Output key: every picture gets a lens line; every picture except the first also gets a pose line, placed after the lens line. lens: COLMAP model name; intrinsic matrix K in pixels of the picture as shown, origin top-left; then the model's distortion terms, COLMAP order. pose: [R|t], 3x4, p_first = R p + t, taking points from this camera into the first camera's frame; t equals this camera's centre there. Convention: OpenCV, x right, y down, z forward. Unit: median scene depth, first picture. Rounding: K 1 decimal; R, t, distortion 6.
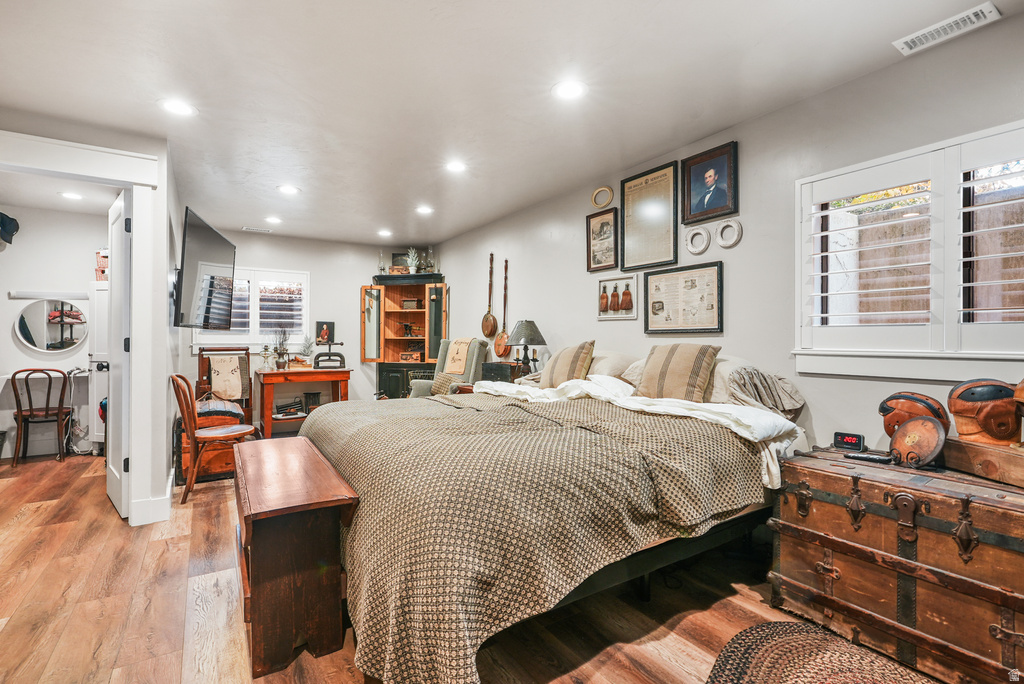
lens RADIAL K [[475.7, 0, 503.3], [0, 475.7, 338.2], [0, 0, 1]] dist [0.000216, 0.000454]
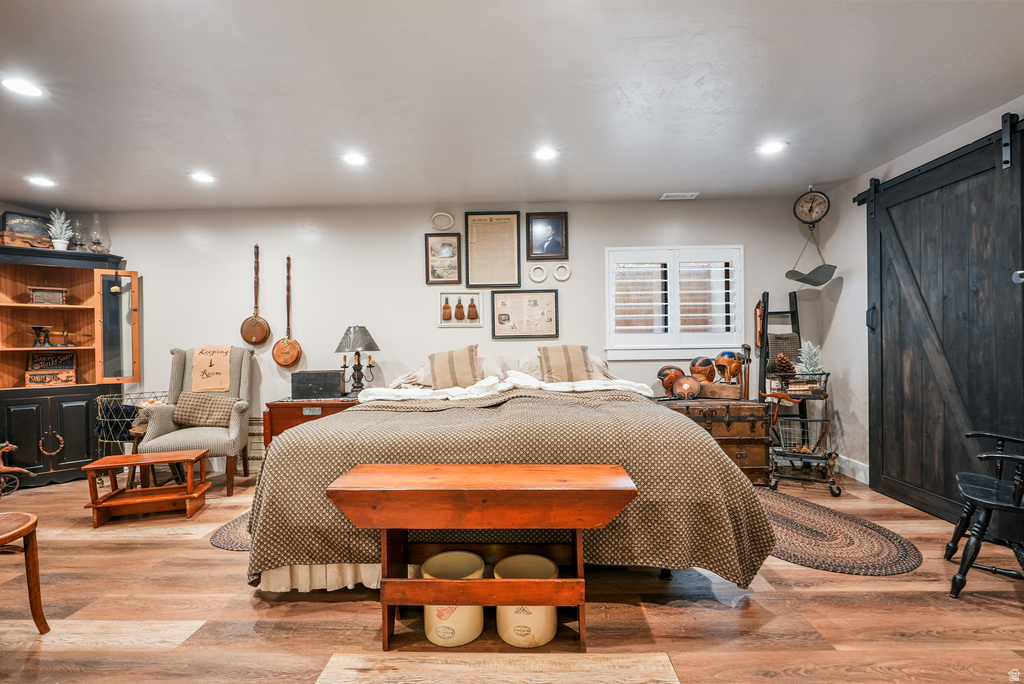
lens RADIAL K [[470.4, 0, 509.1], [0, 470.4, 346.3], [0, 0, 1]] dist [-0.013060, -0.000291]
pose [[0.563442, -0.014142, 0.826035, -0.499998], [0.014441, 0.999869, 0.007268, 0.001619], [-0.826029, 0.007834, 0.563573, 0.176533]]
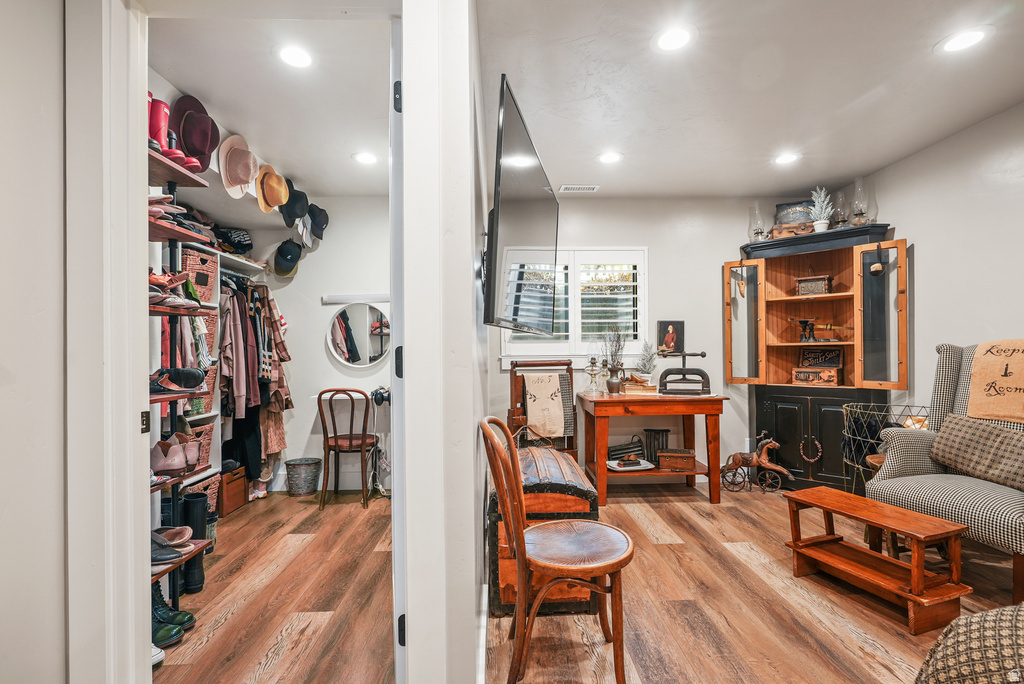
lens RADIAL K [[483.4, 0, 522.0], [0, 483.4, 349.7], [0, 0, 1]] dist [-0.005040, 0.000889]
pose [[0.871520, -0.009785, -0.490262, -0.297538], [0.012257, 0.999923, 0.001830, 0.001837], [0.490207, -0.007604, 0.871573, 0.419072]]
